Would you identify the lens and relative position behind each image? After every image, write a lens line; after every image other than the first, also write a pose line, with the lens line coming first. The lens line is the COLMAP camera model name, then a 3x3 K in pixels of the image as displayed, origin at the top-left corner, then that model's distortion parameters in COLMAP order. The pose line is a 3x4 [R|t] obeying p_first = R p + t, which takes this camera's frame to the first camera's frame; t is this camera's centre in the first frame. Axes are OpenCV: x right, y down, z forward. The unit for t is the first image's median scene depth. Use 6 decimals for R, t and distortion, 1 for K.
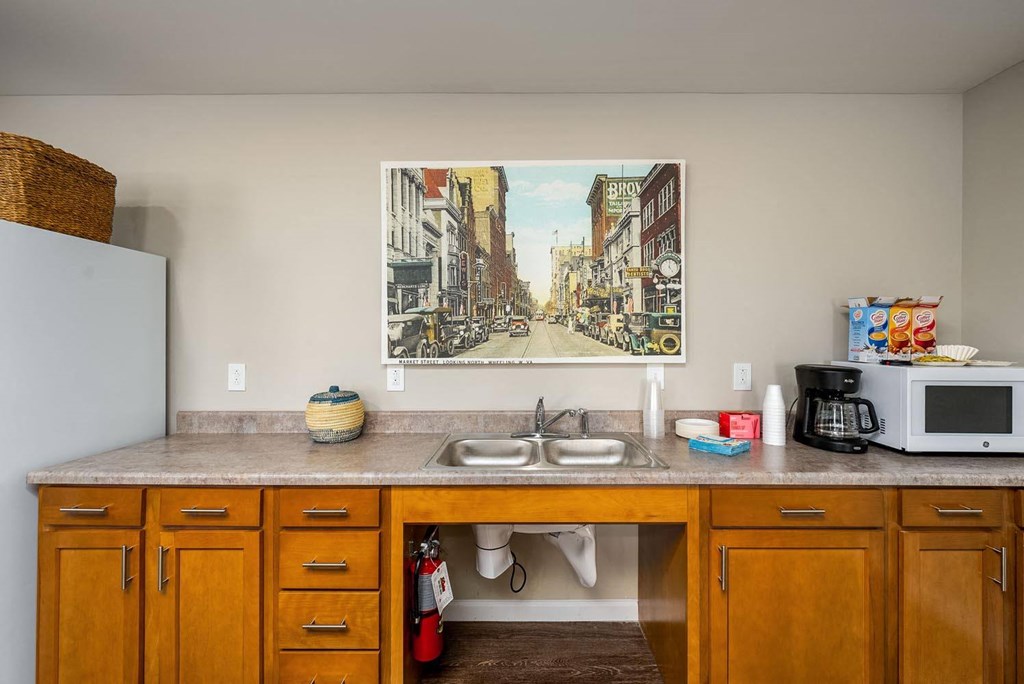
lens RADIAL K [[447.5, 0, 513.4], [0, 447.5, 335.8], [0, 0, 1]] dist [0.000169, 0.000172]
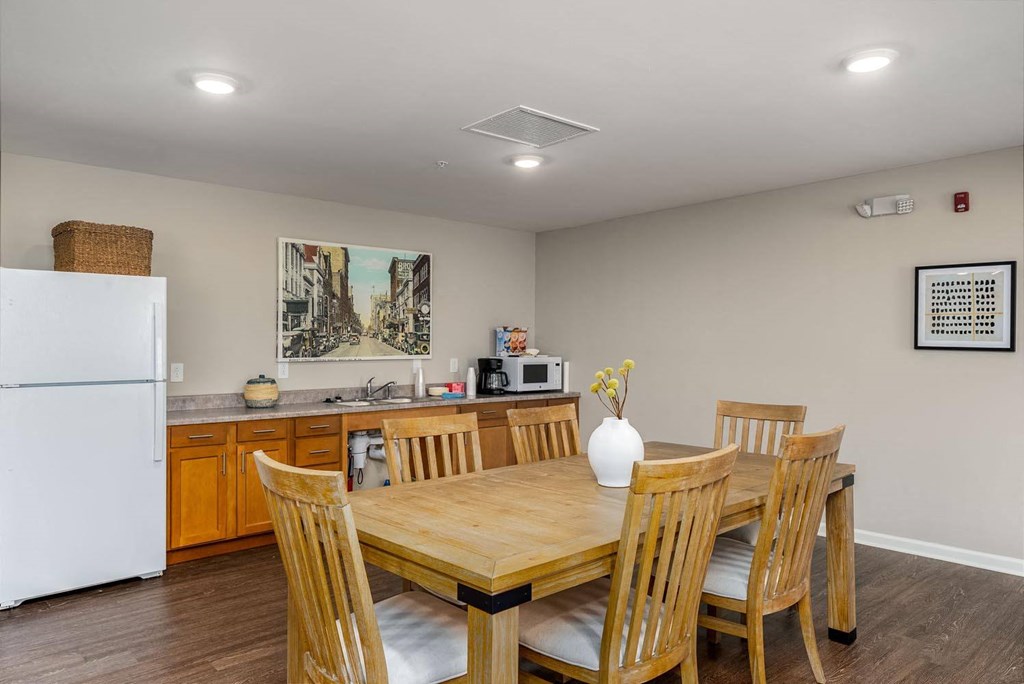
lens RADIAL K [[684.0, 0, 511.6], [0, 684.0, 345.9], [0, 0, 1]] dist [-0.000190, 0.001249]
pose [[0.738529, -0.000354, 0.674221, -1.349603], [-0.003111, 0.999987, 0.003932, -0.006624], [-0.674214, -0.005002, 0.738519, -1.408722]]
